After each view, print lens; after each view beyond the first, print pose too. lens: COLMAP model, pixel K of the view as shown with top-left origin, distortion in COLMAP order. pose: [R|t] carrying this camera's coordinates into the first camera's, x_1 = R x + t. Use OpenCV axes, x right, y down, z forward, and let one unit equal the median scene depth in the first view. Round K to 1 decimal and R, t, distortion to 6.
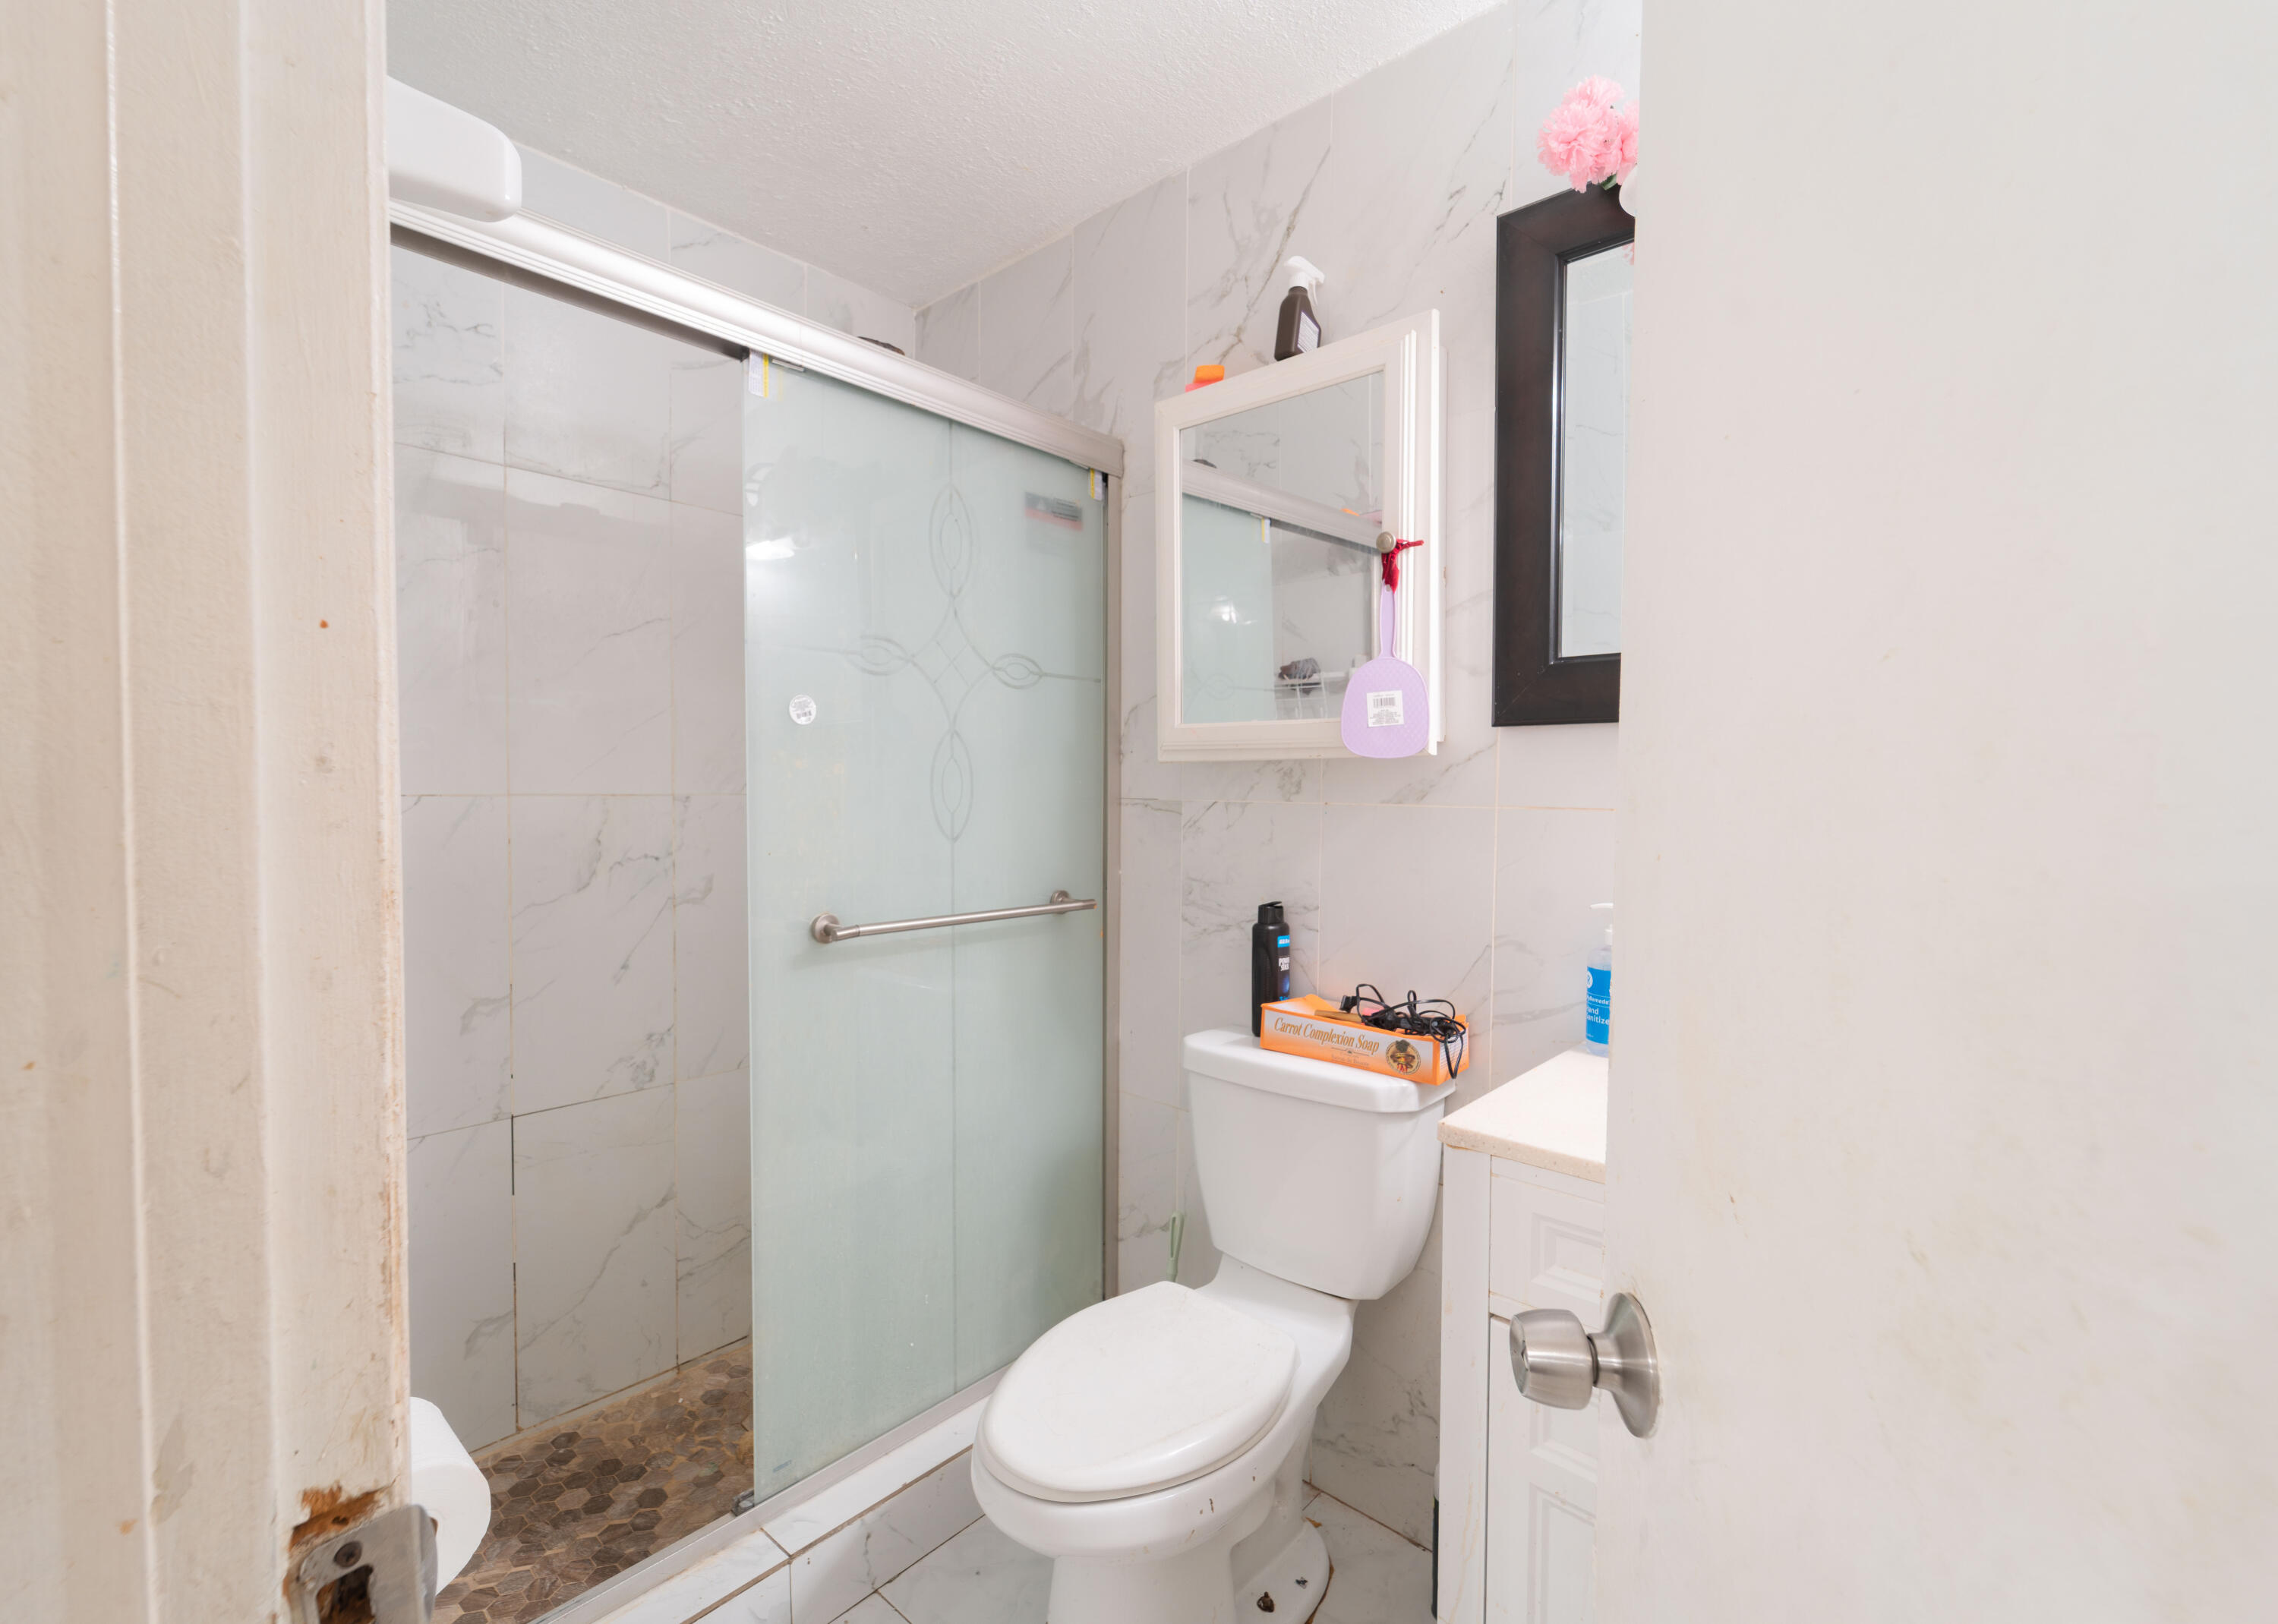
lens RADIAL K [[1005.7, 0, 1099.9], [0, 1005.7, 818.8], [0, 0, 1]] dist [-0.002438, -0.000215]
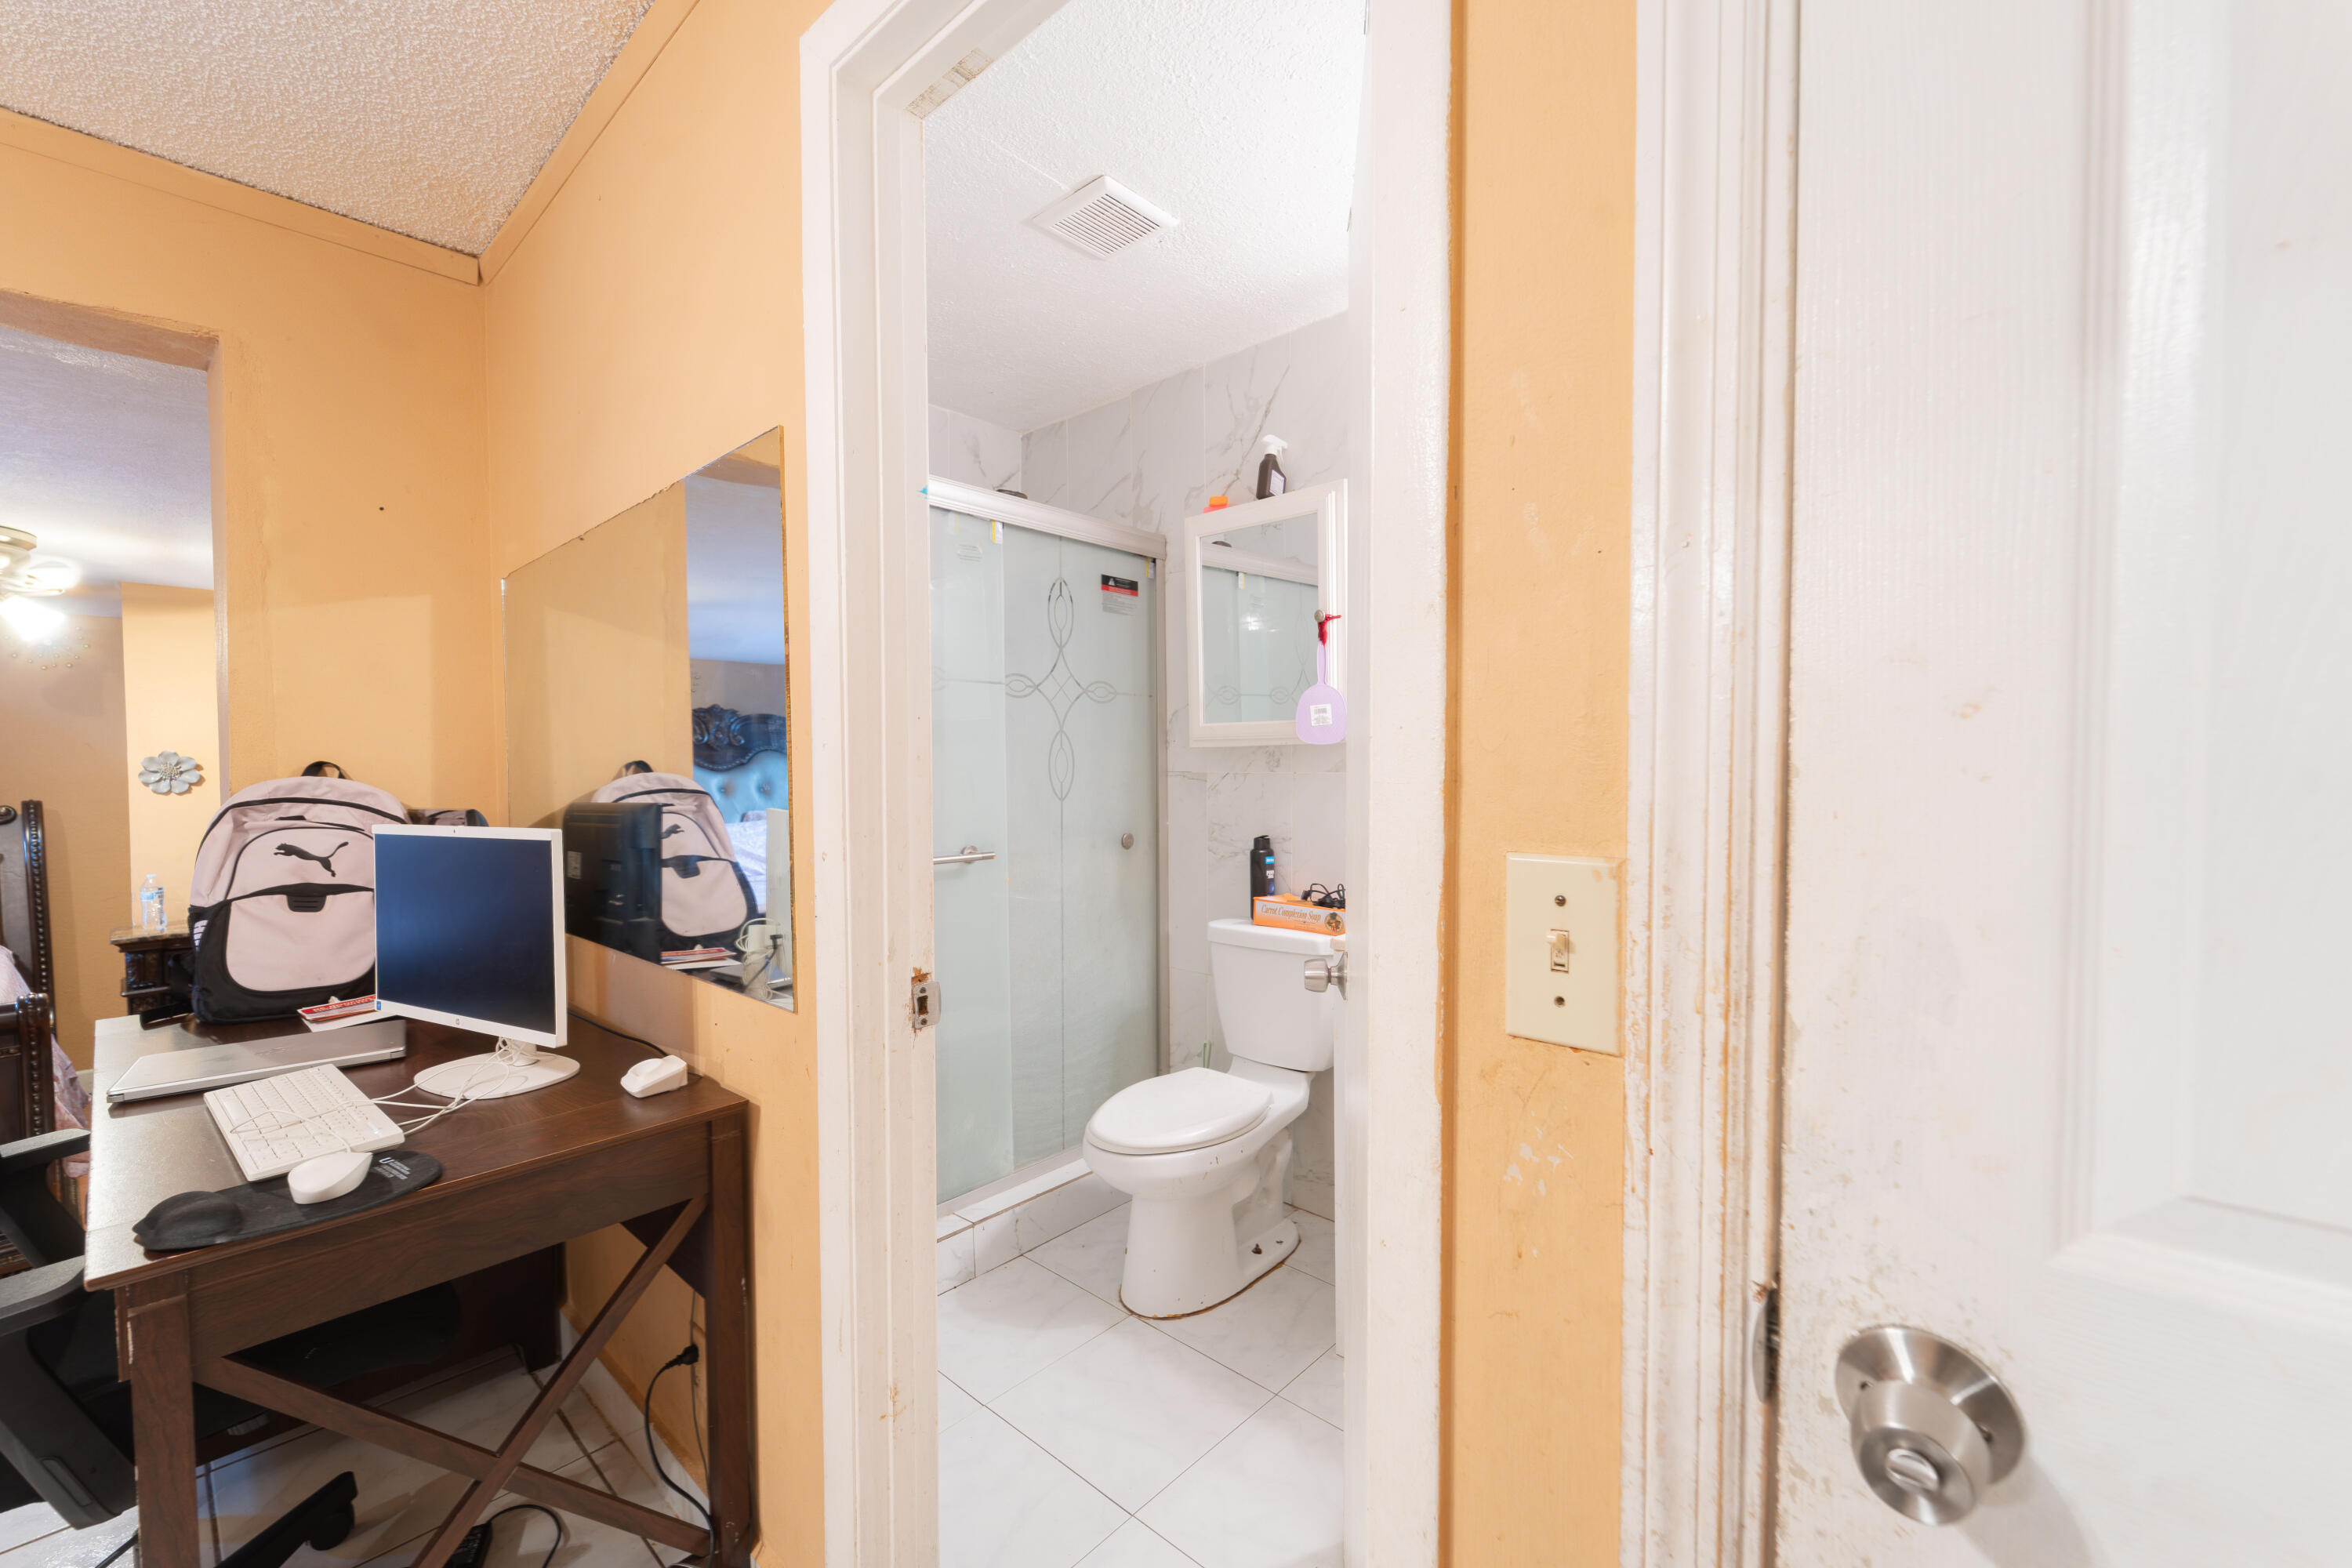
lens RADIAL K [[947.7, 0, 1173.4], [0, 947.7, 792.8], [0, 0, 1]] dist [0.000431, -0.002038]
pose [[0.999851, -0.013499, 0.010730, 0.017041], [0.013541, 0.999901, -0.003860, 0.020388], [-0.010677, 0.004005, 0.999935, -0.512415]]
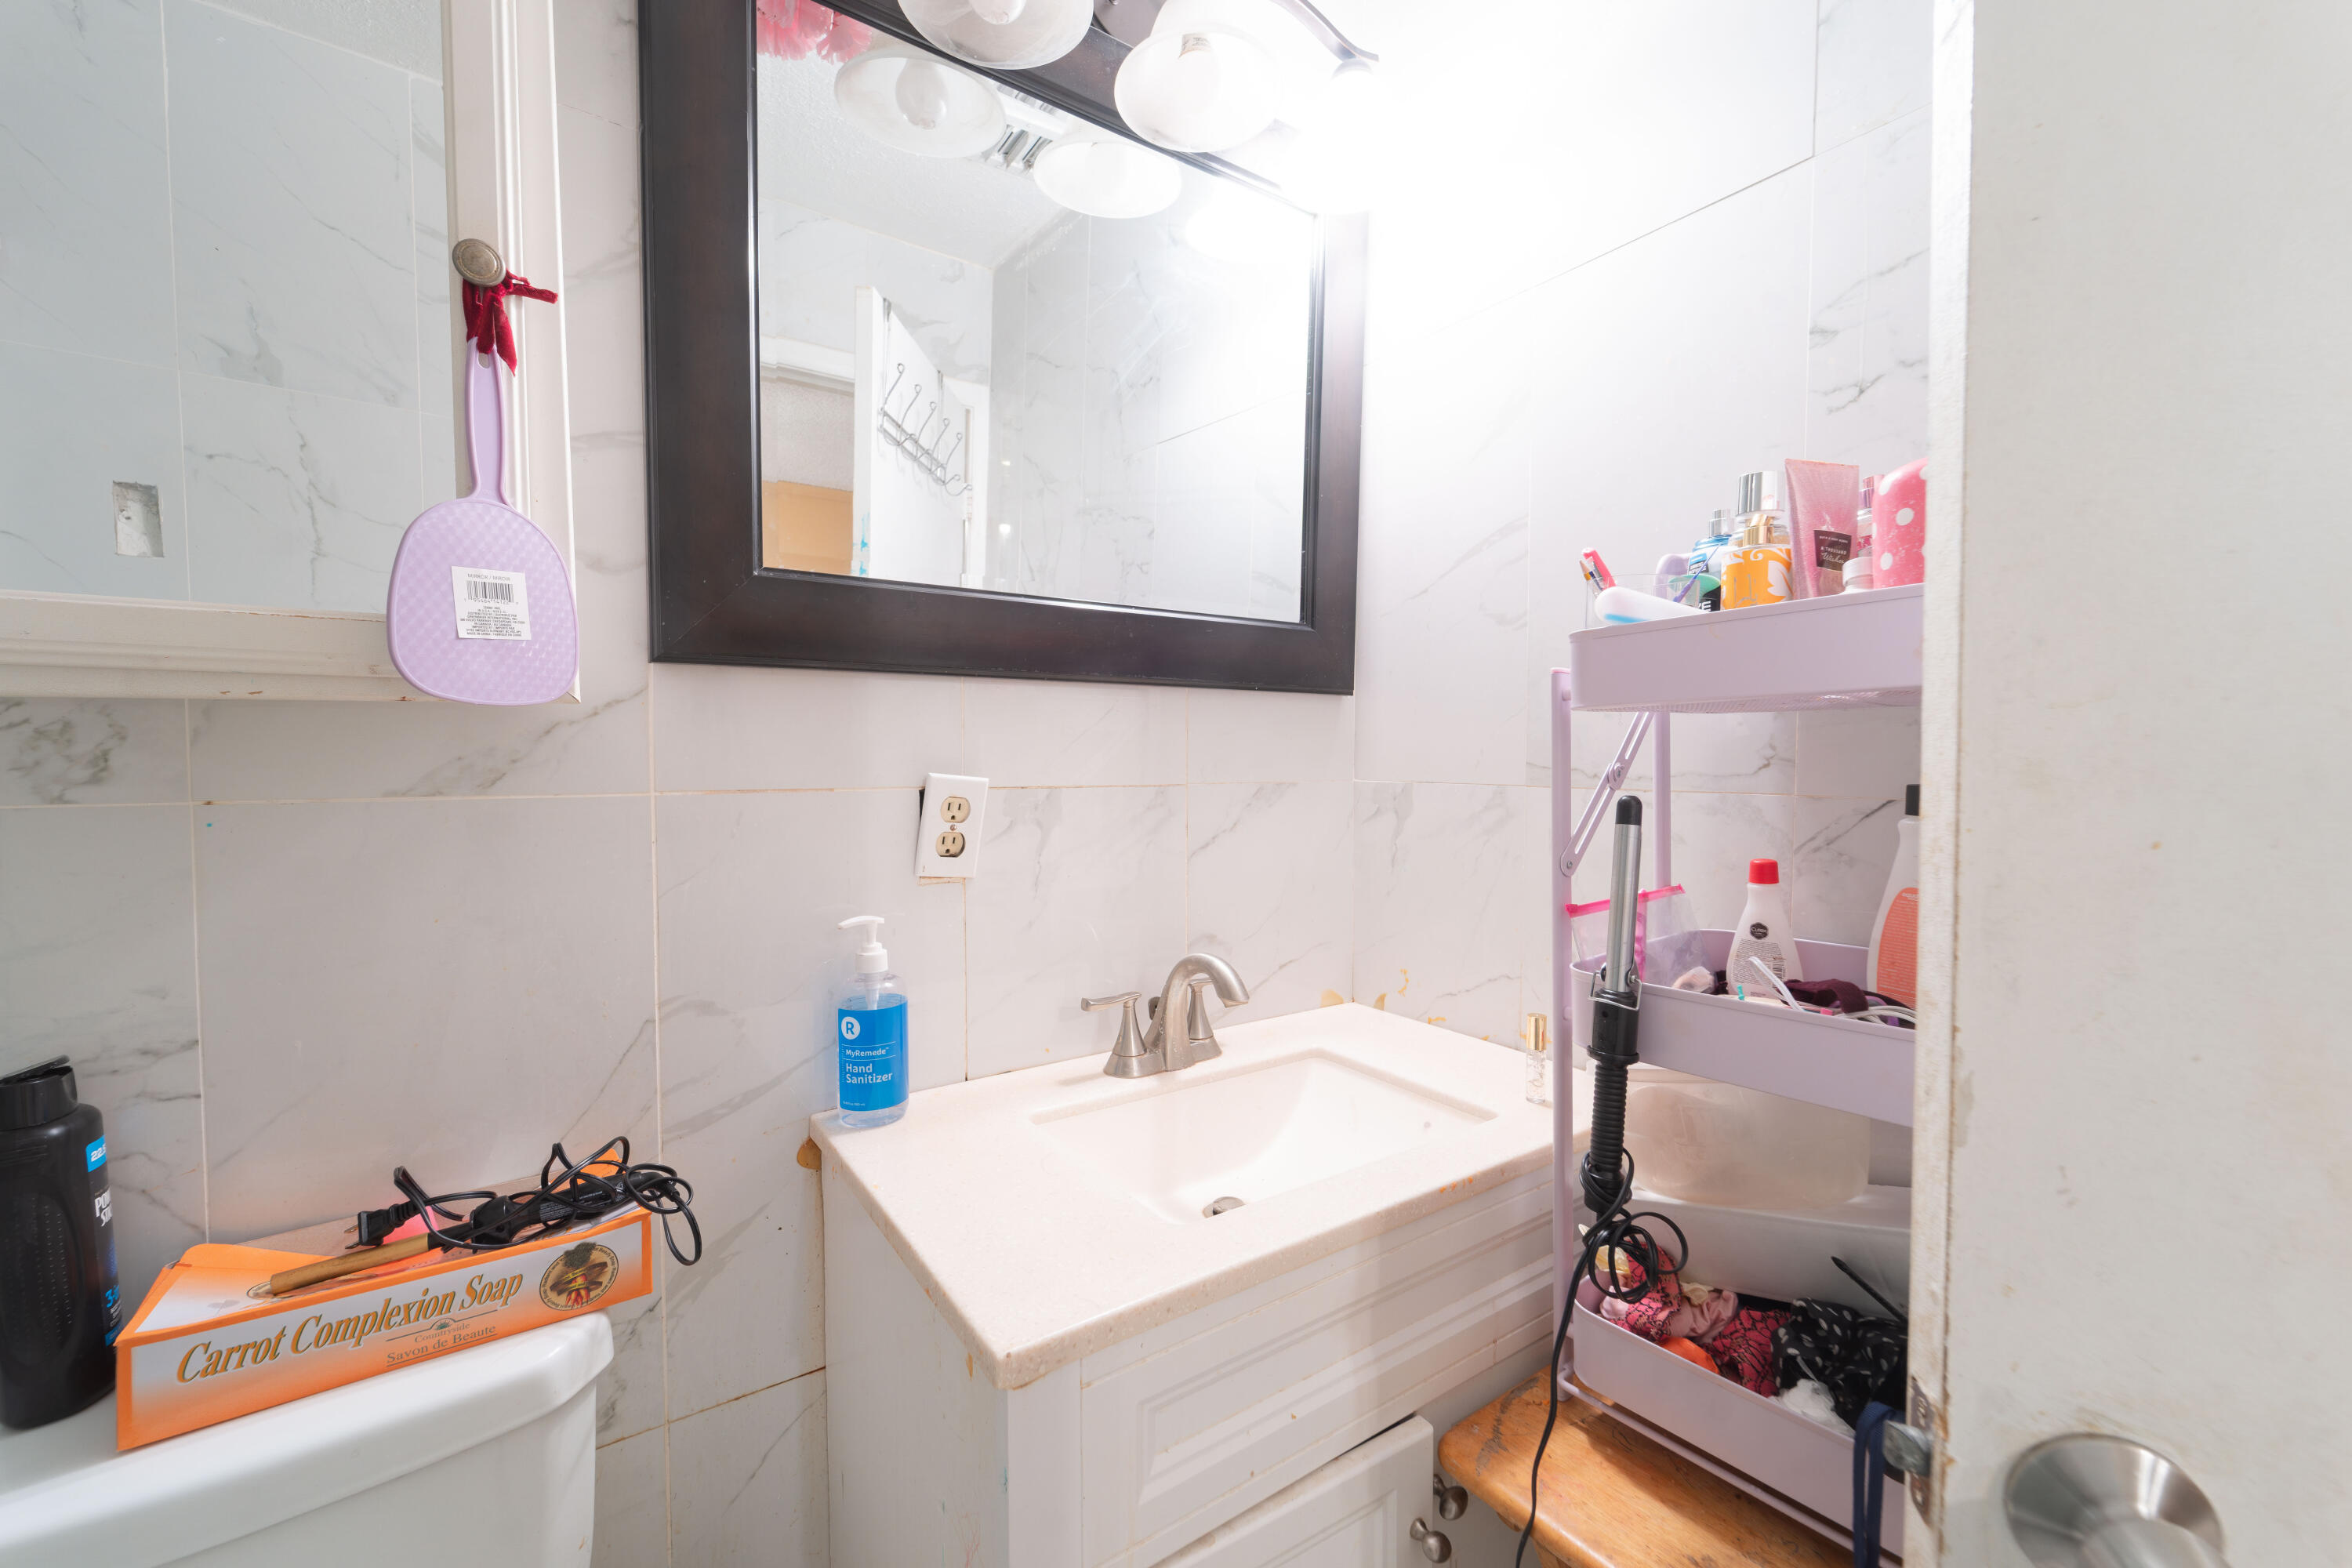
lens RADIAL K [[939.6, 0, 1186.3], [0, 939.6, 794.0], [0, 0, 1]] dist [-0.001232, -0.000593]
pose [[0.200742, -0.048013, 0.978467, -0.092129], [0.038086, 0.998426, 0.041179, -0.020463], [-0.978904, 0.029000, 0.202254, 0.515163]]
